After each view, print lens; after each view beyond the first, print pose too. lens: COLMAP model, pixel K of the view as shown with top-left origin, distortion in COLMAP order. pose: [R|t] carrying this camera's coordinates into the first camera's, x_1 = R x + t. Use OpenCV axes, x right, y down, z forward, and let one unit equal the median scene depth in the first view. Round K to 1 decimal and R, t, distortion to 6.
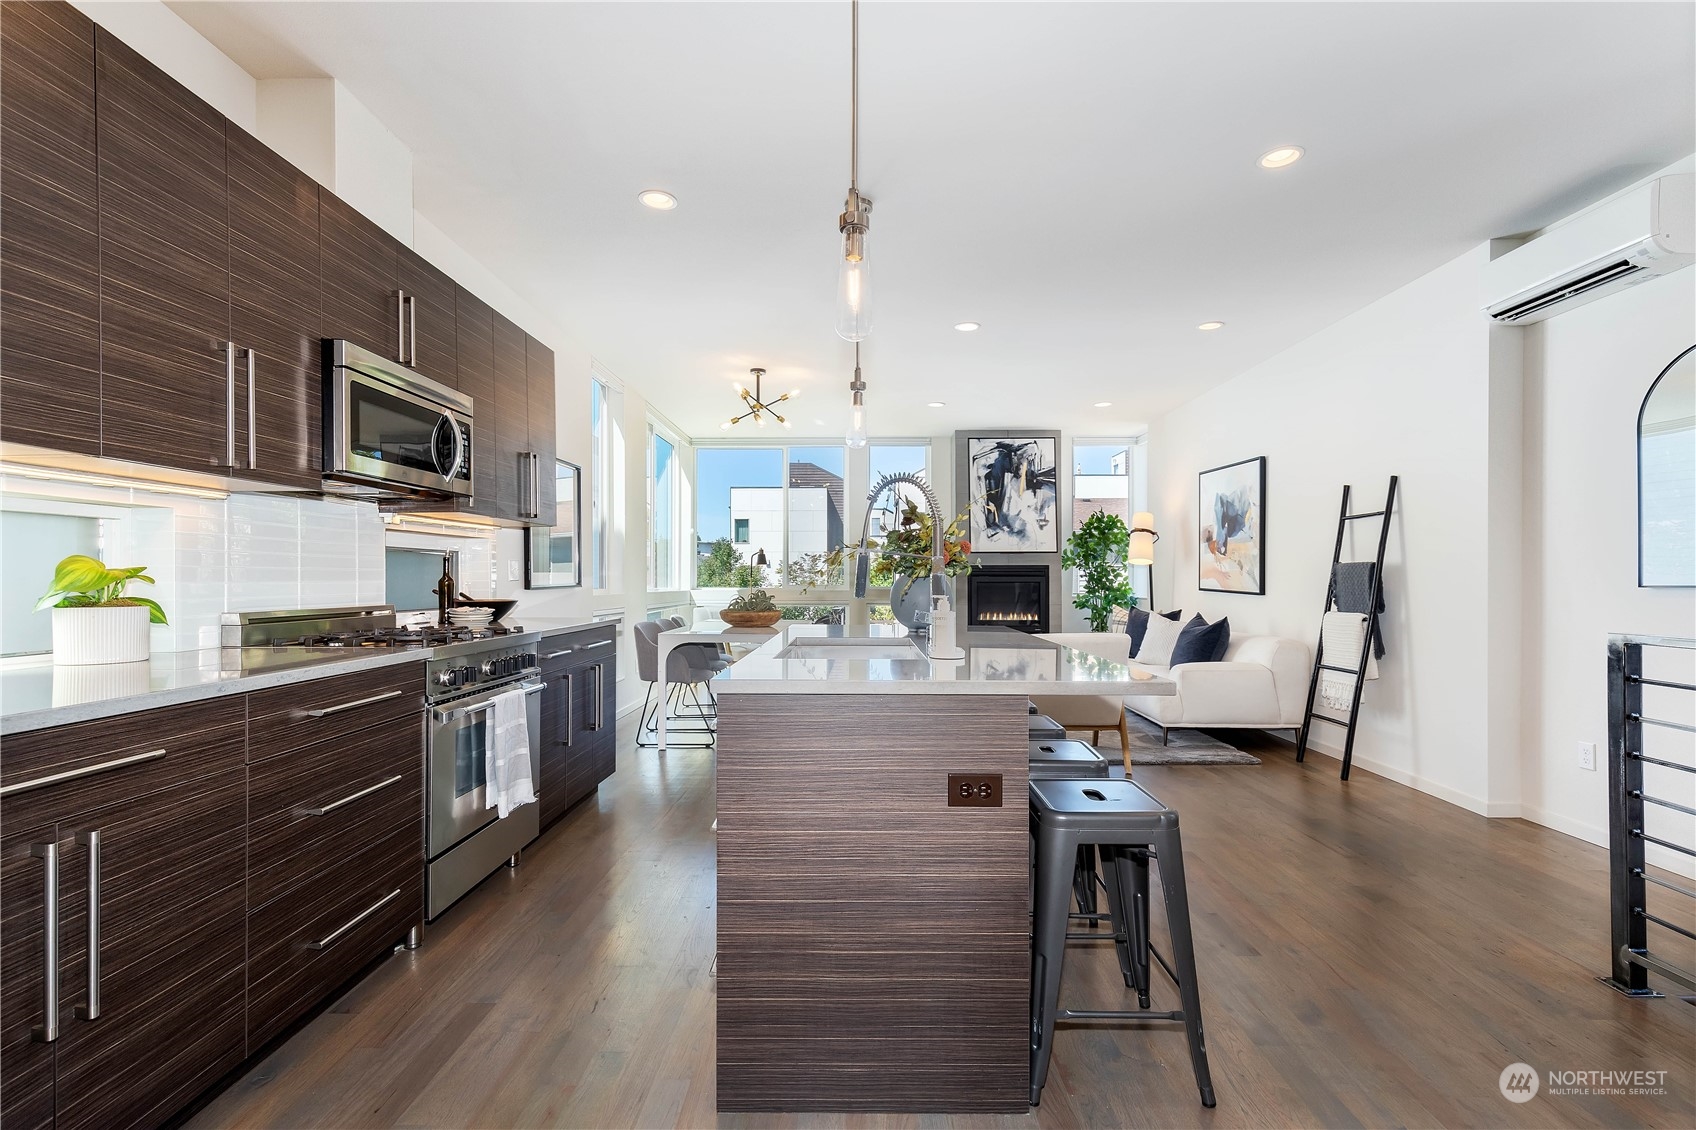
lens RADIAL K [[776.4, 0, 848.3], [0, 776.4, 574.2], [0, 0, 1]] dist [0.012444, -0.000977]
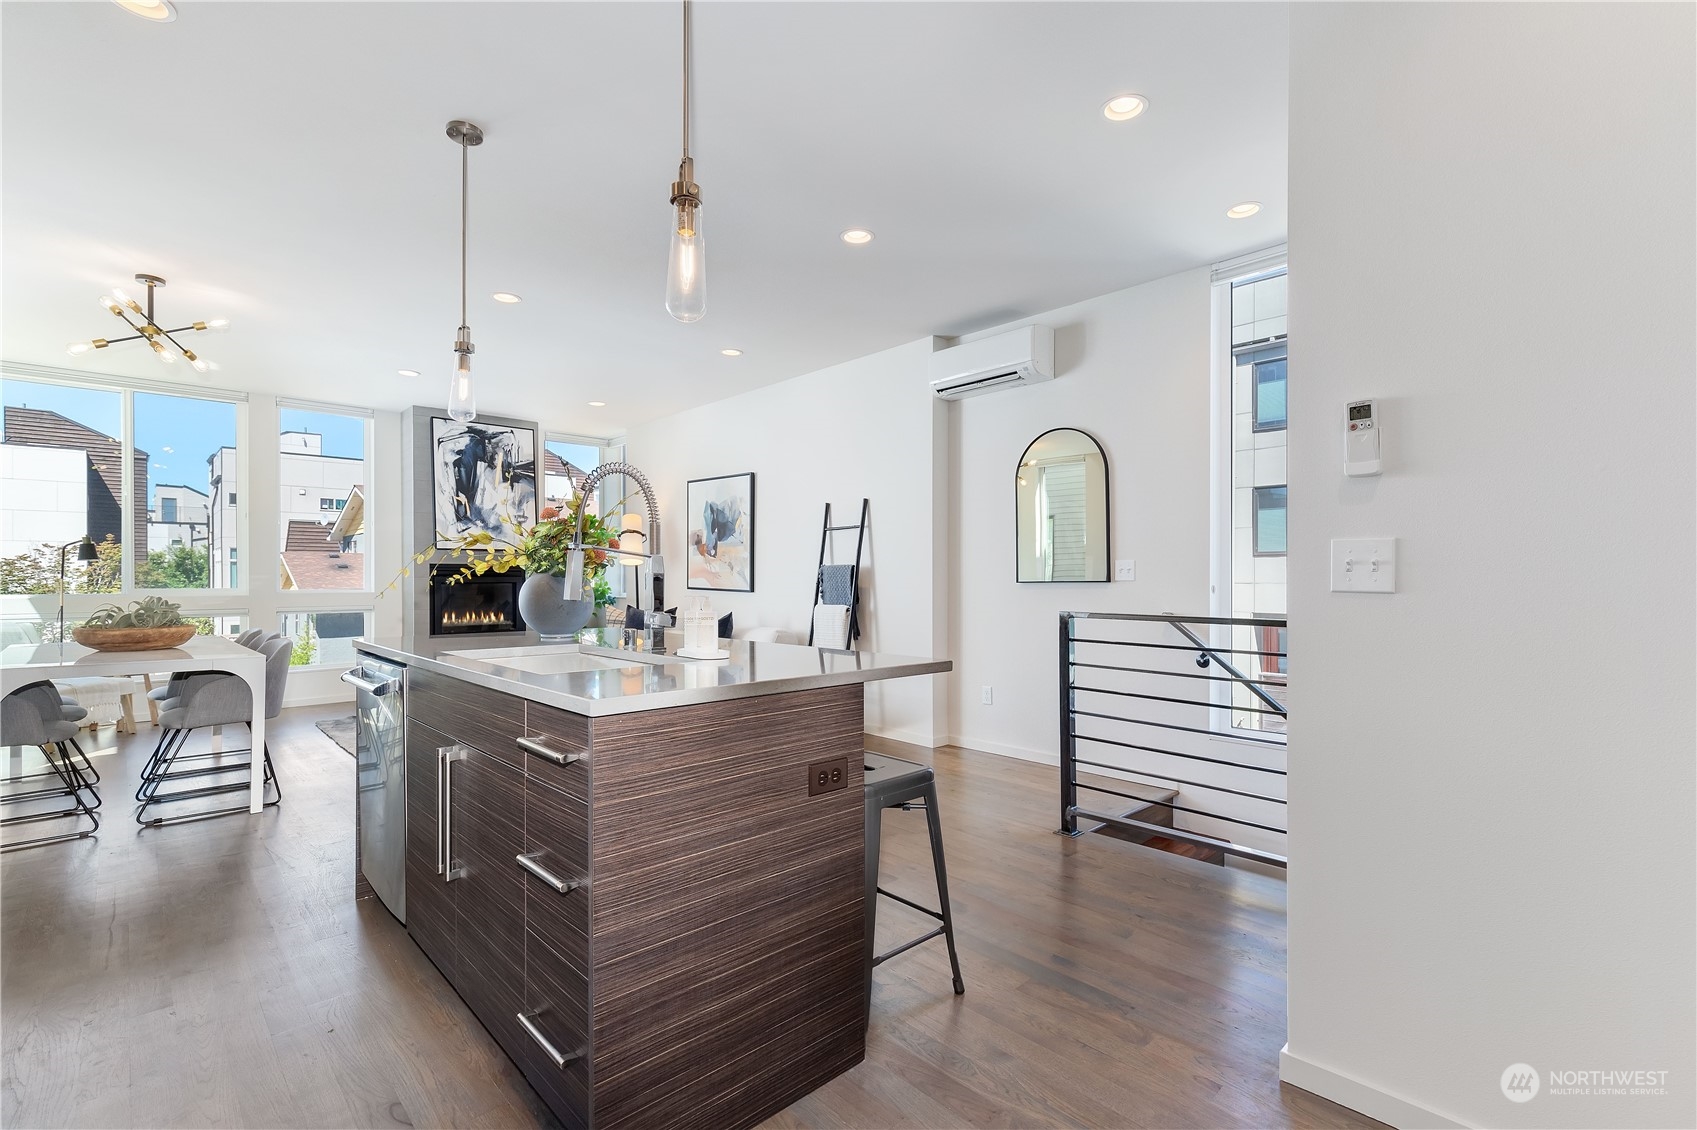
lens RADIAL K [[776.8, 0, 860.6], [0, 776.8, 574.1], [0, 0, 1]] dist [0.012444, -0.000977]
pose [[0.714476, 0.001484, 0.699658, -0.154611], [-0.001068, 0.999999, -0.001030, 0.000809], [-0.699659, -0.000011, 0.714477, 0.059748]]
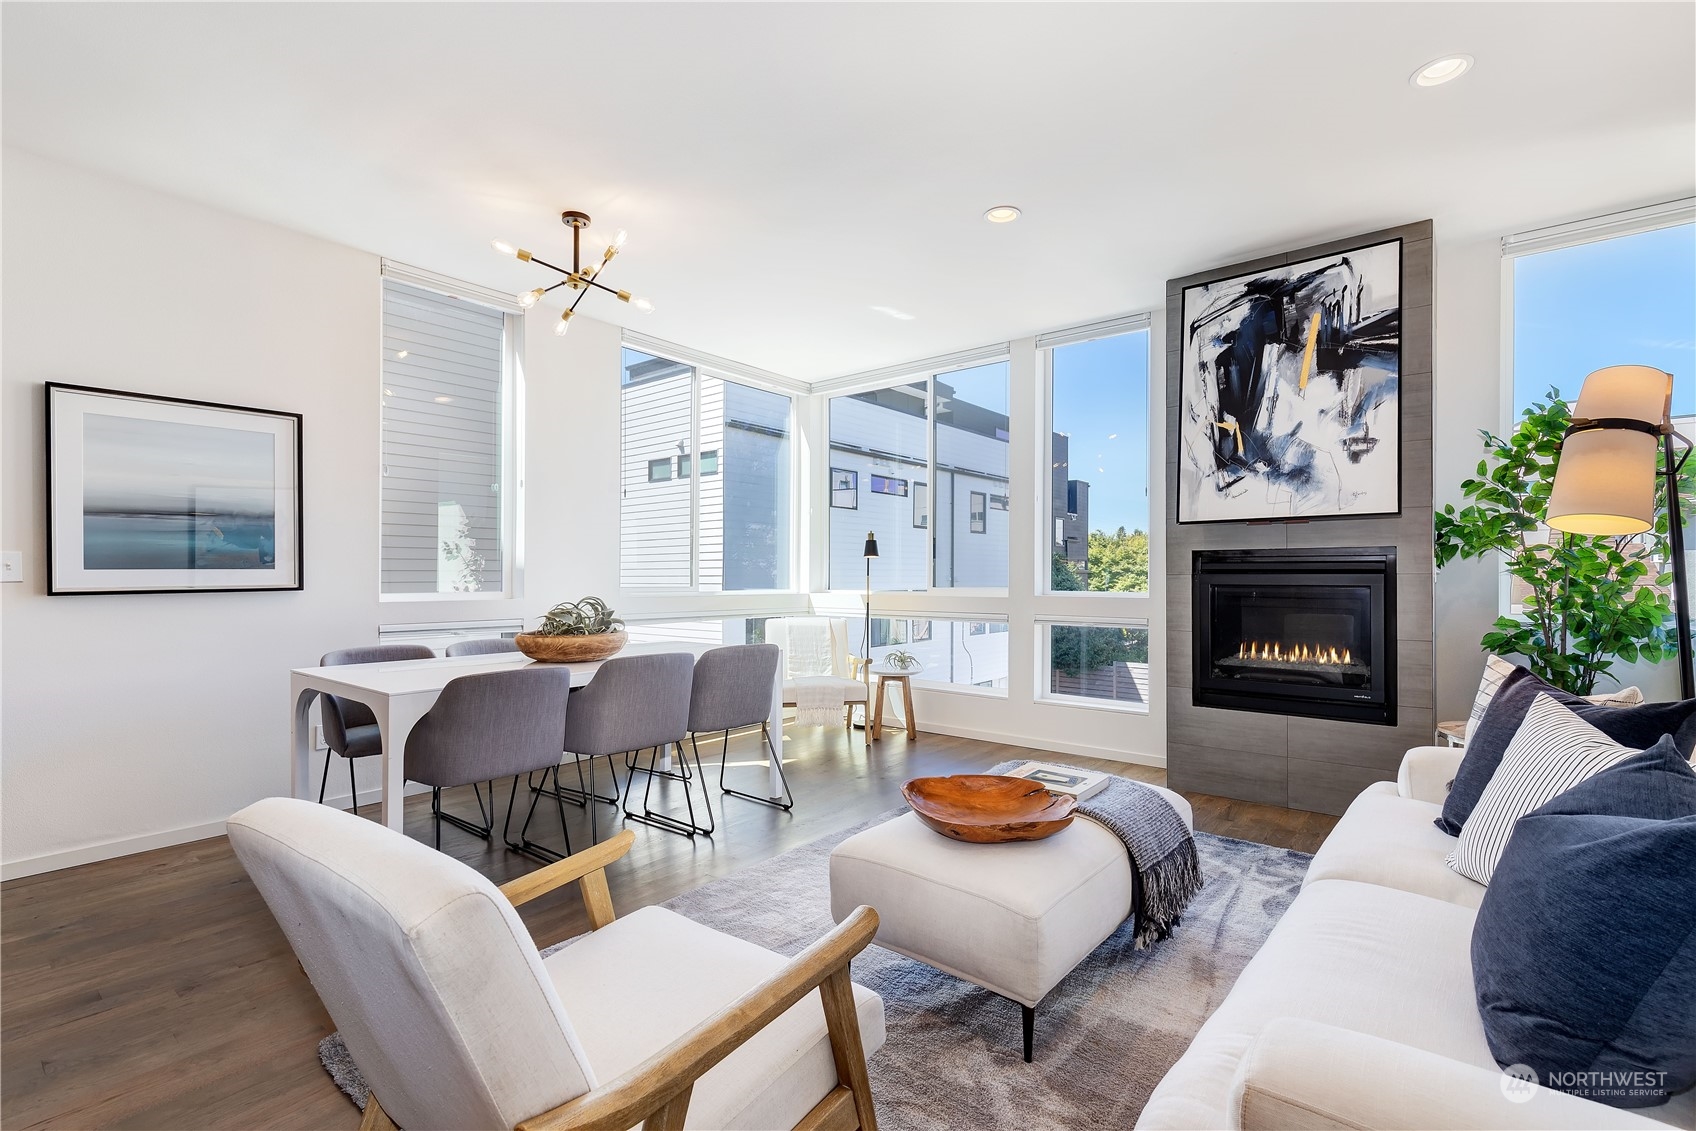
lens RADIAL K [[776.4, 0, 855.2], [0, 776.4, 567.7], [0, 0, 1]] dist [0.012444, -0.000977]
pose [[0.781848, -0.006827, -0.623431, 0.407574], [0.002241, 0.999964, -0.008140, 0.003674], [0.623464, 0.004967, 0.781836, 0.677576]]
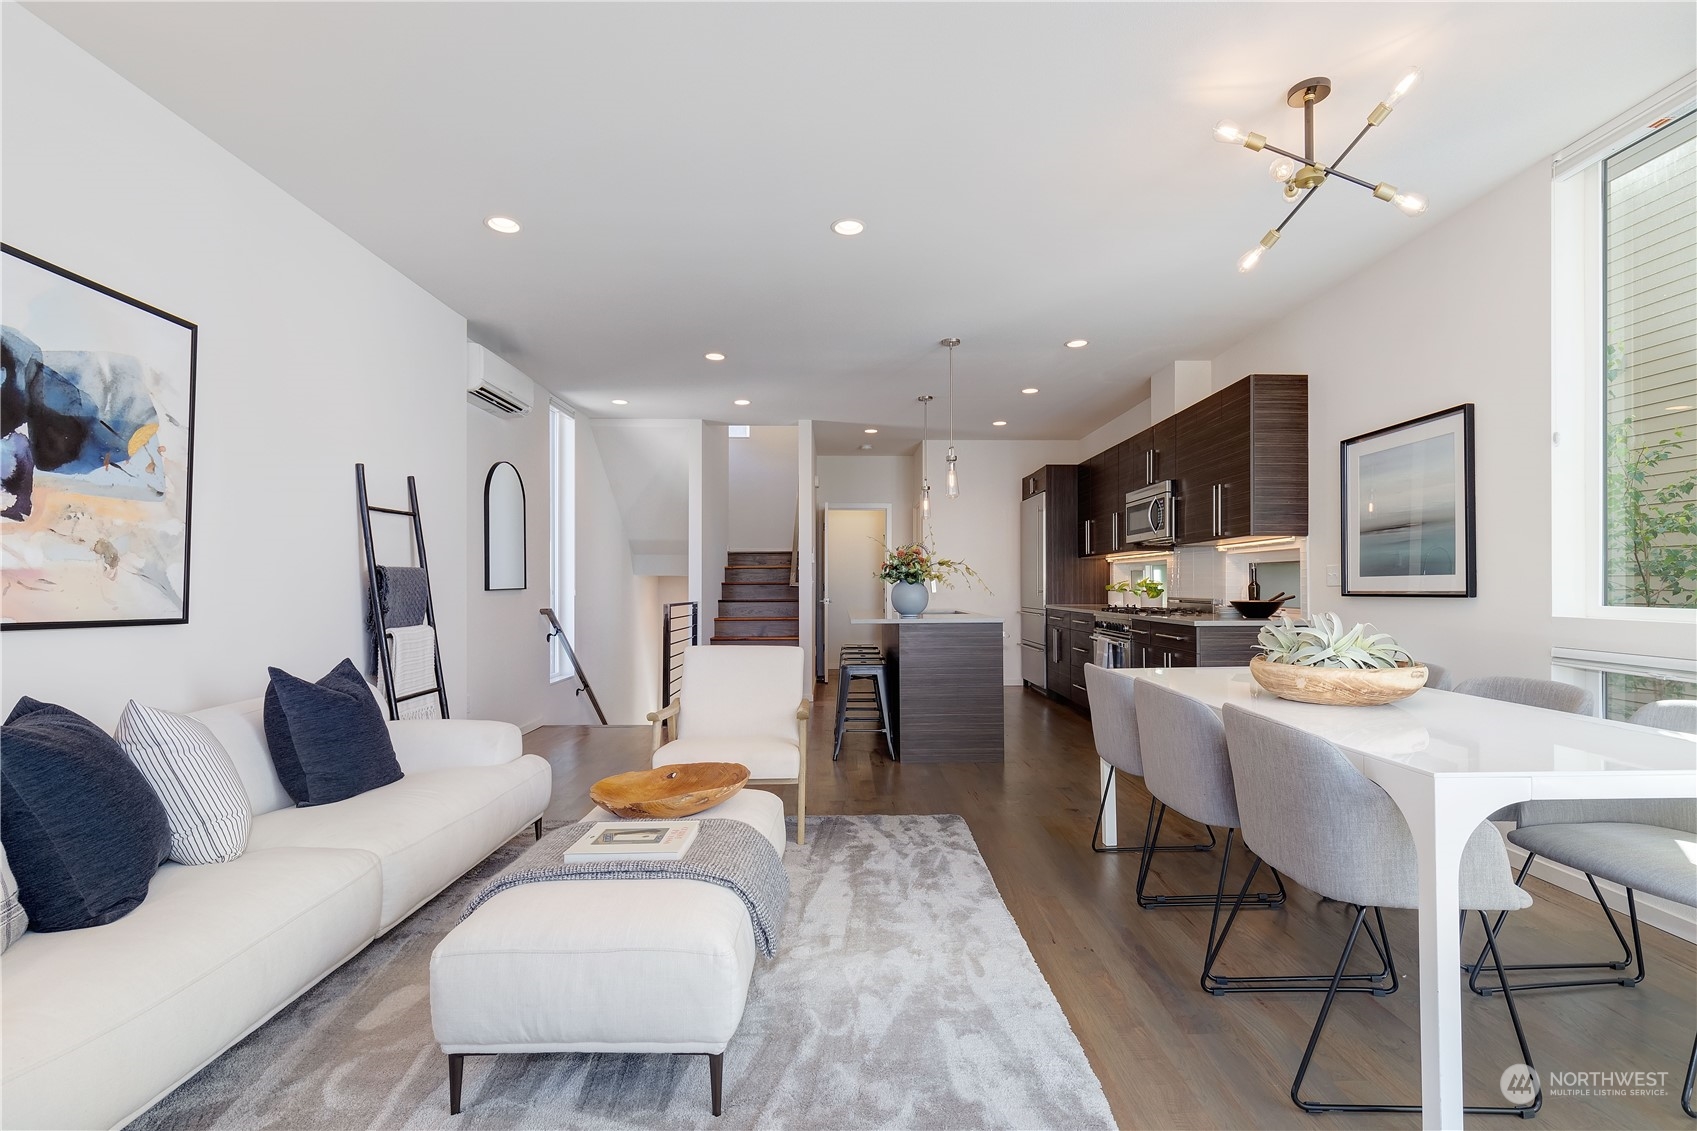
lens RADIAL K [[776.8, 0, 855.2], [0, 776.8, 574.1], [0, 0, 1]] dist [0.012444, -0.000977]
pose [[-0.999549, 0.002519, -0.029914, 0.143557], [0.002932, 0.999901, -0.013765, 0.004962], [0.029876, -0.013847, -0.999458, 1.412211]]
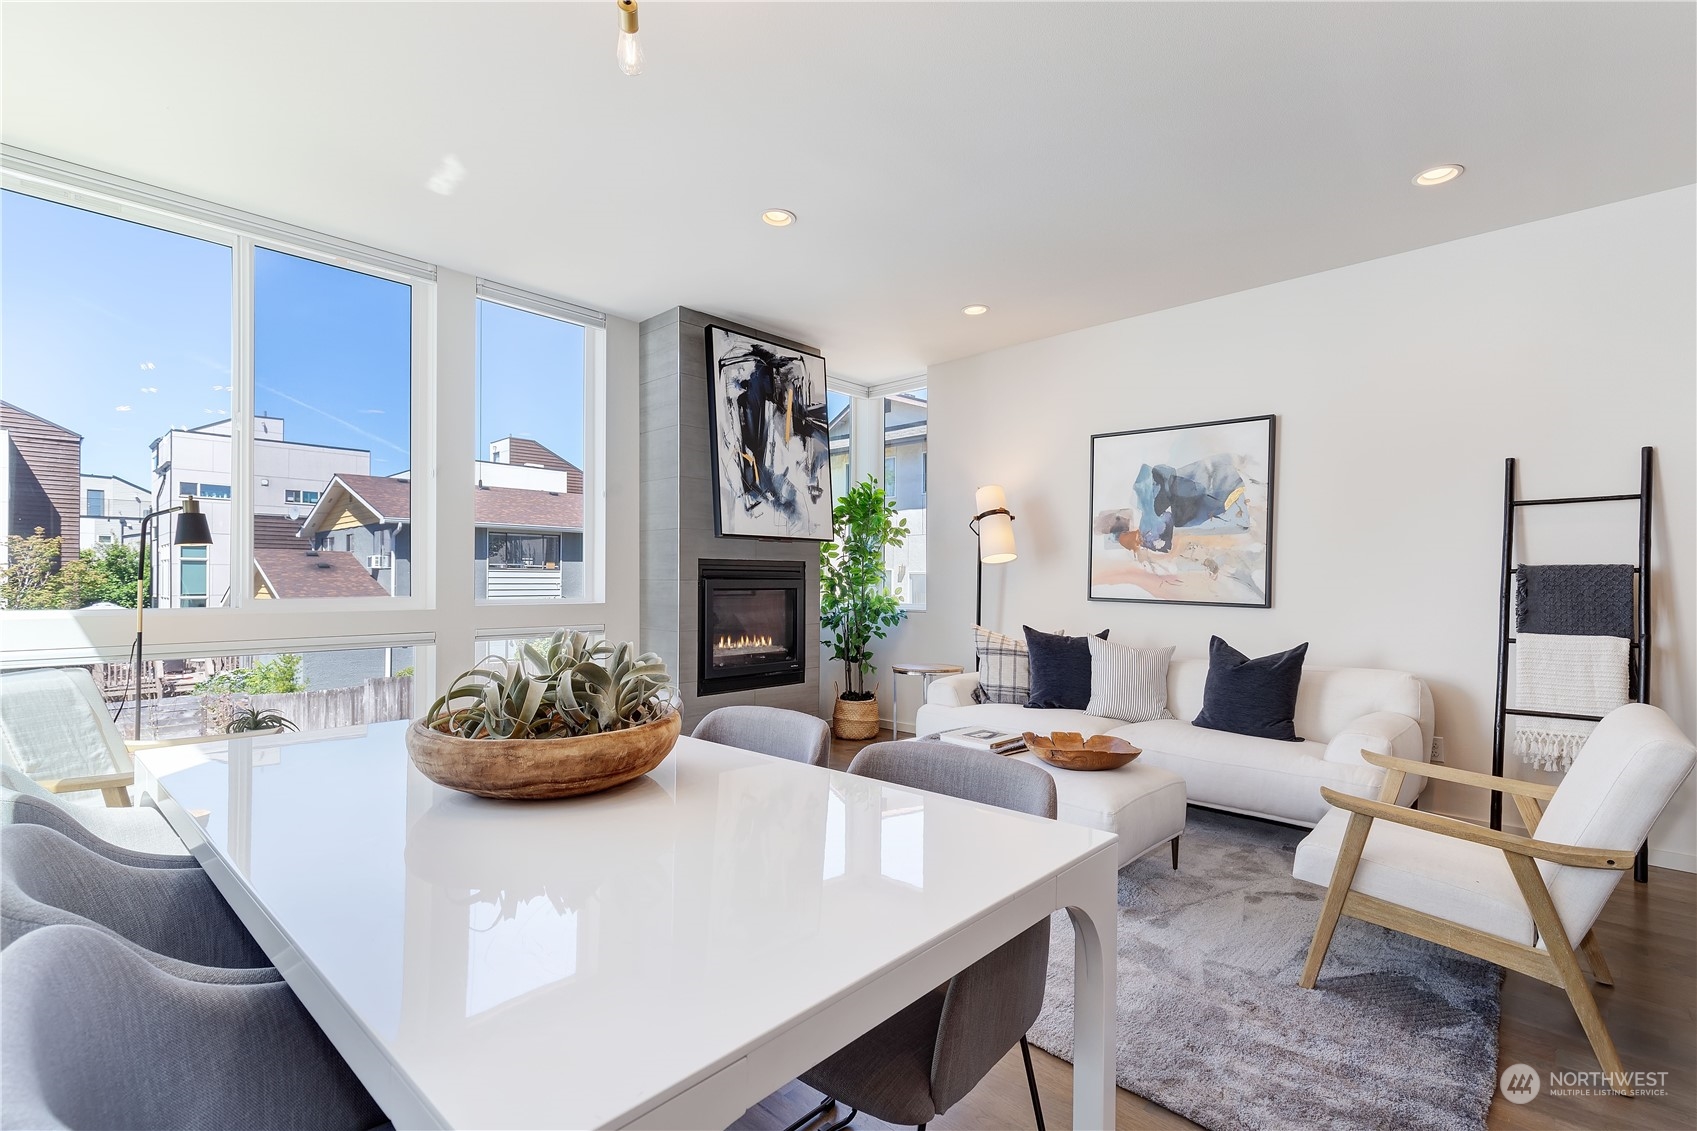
lens RADIAL K [[776.8, 0, 862.5], [0, 776.8, 575.5], [0, 0, 1]] dist [0.012444, -0.000977]
pose [[0.670411, 0.008674, 0.741939, -0.242635], [-0.007045, 0.999961, -0.005325, 0.003207], [-0.741956, -0.001657, 0.670446, 0.764307]]
